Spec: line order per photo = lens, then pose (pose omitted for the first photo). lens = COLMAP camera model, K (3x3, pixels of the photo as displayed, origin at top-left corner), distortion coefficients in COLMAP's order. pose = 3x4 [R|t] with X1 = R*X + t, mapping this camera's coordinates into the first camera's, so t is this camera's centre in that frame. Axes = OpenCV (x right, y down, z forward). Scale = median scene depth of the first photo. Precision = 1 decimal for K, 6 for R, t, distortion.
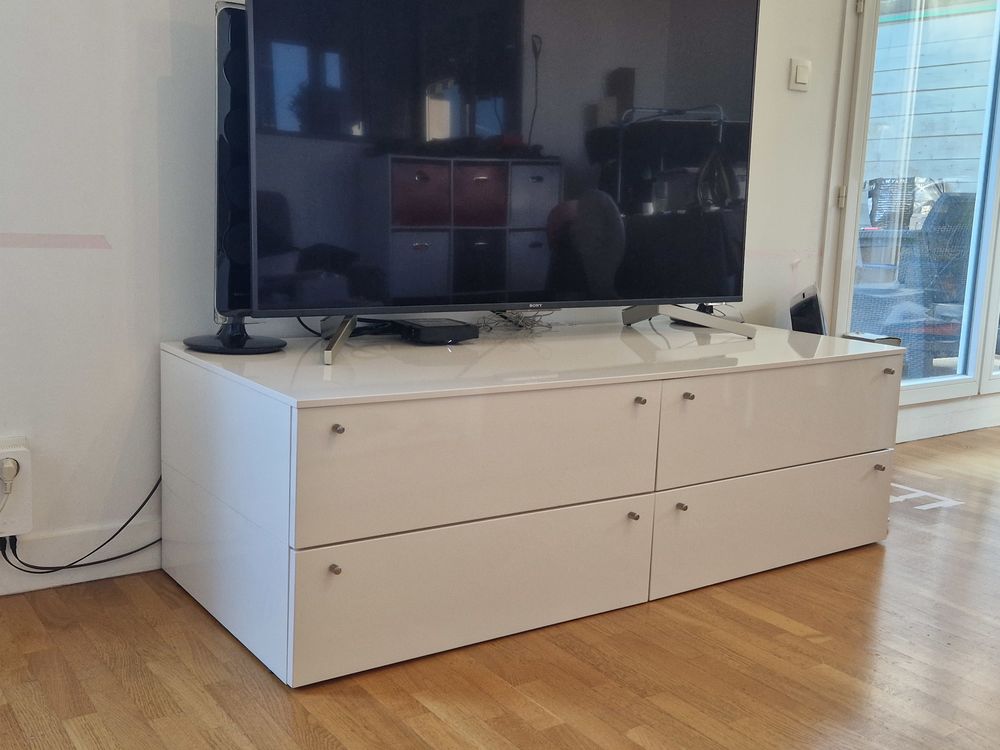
lens RADIAL K [[1051.9, 0, 500.0], [0, 1051.9, 375.0], [0, 0, 1]] dist [0.073338, -0.039291]
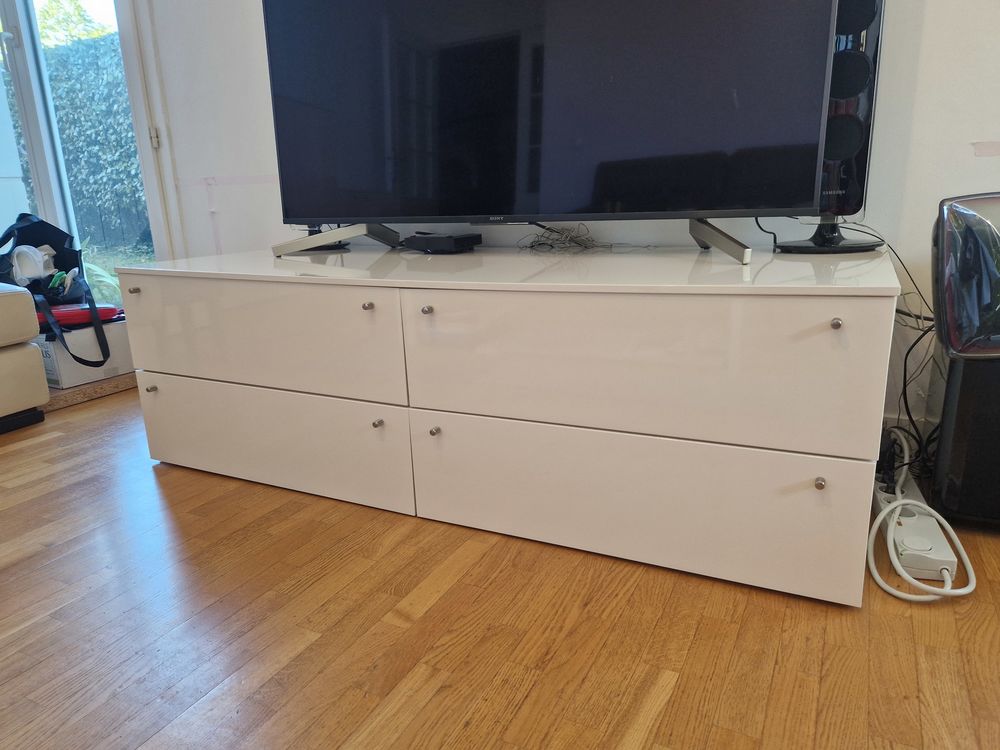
lens RADIAL K [[678.3, 0, 500.0], [0, 678.3, 375.0], [0, 0, 1]] dist [0.061142, -0.000943]
pose [[0.459710, 0.177160, -0.870219, 0.721952], [-0.086450, 0.984173, 0.154690, -0.021496], [0.883851, 0.004118, 0.467750, 0.786436]]
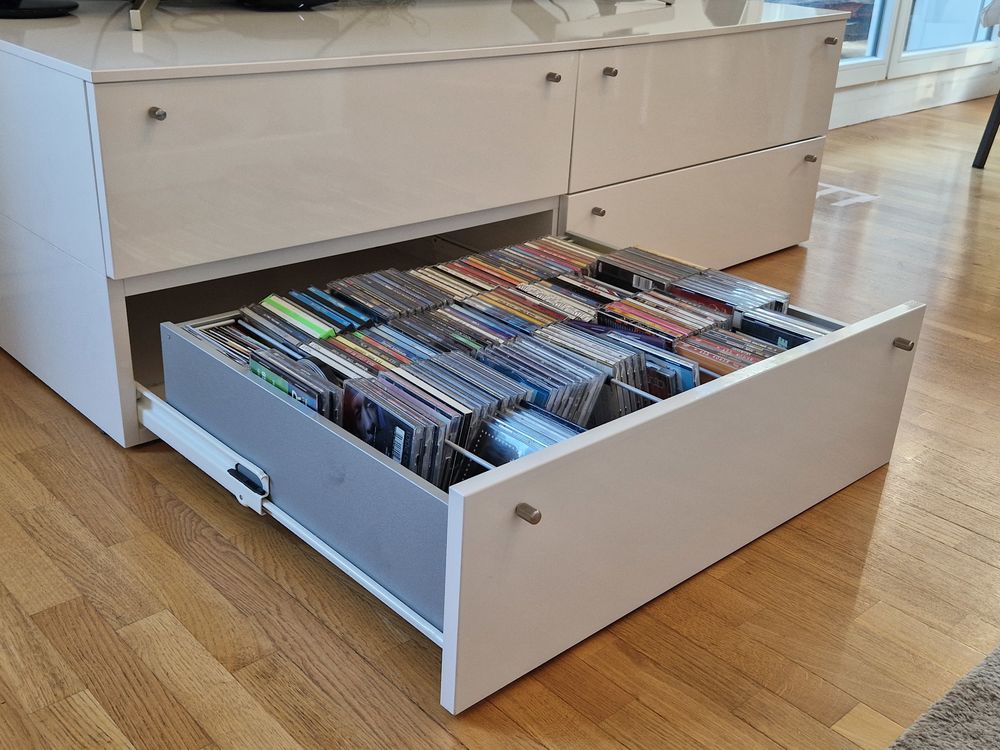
lens RADIAL K [[1051.9, 0, 500.0], [0, 1051.9, 375.0], [0, 0, 1]] dist [0.073338, -0.039291]
pose [[0.990359, -0.050855, 0.128852, -0.019051], [0.014971, 0.964019, 0.265410, 0.026783], [-0.137713, -0.260922, 0.955487, 0.179000]]
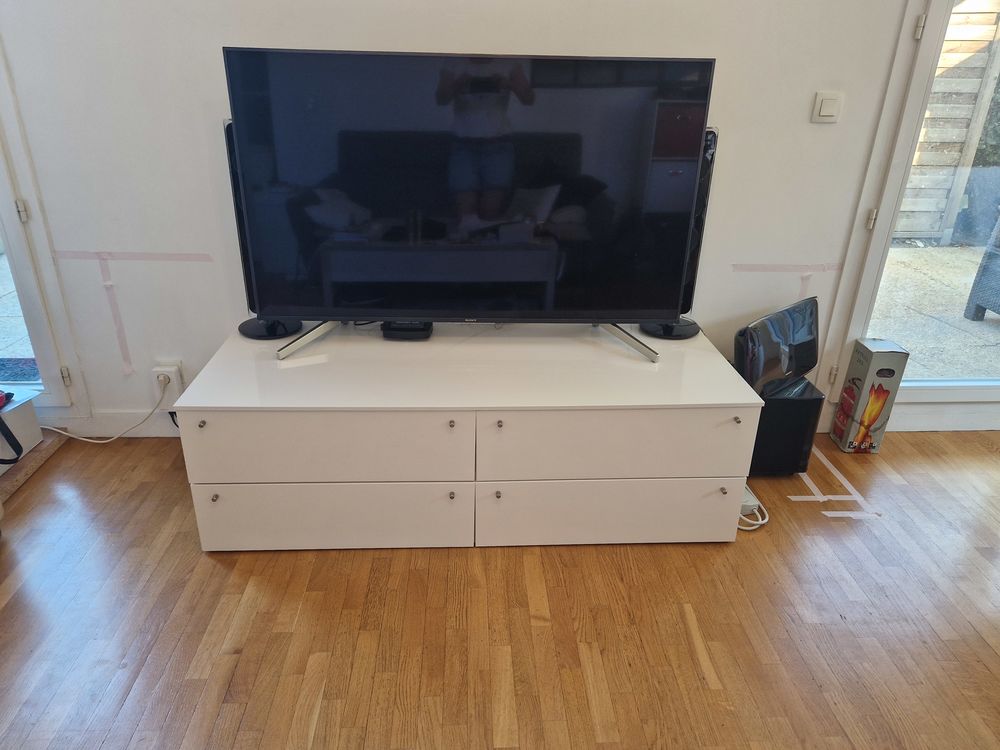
lens RADIAL K [[685.6, 0, 495.0], [0, 685.6, 366.9], [0, 0, 1]] dist [0.129695, -0.173475]
pose [[0.844962, 0.210997, -0.491446, 0.595659], [-0.077502, 0.957497, 0.277838, -0.299717], [0.529181, -0.196674, 0.825401, 0.277029]]
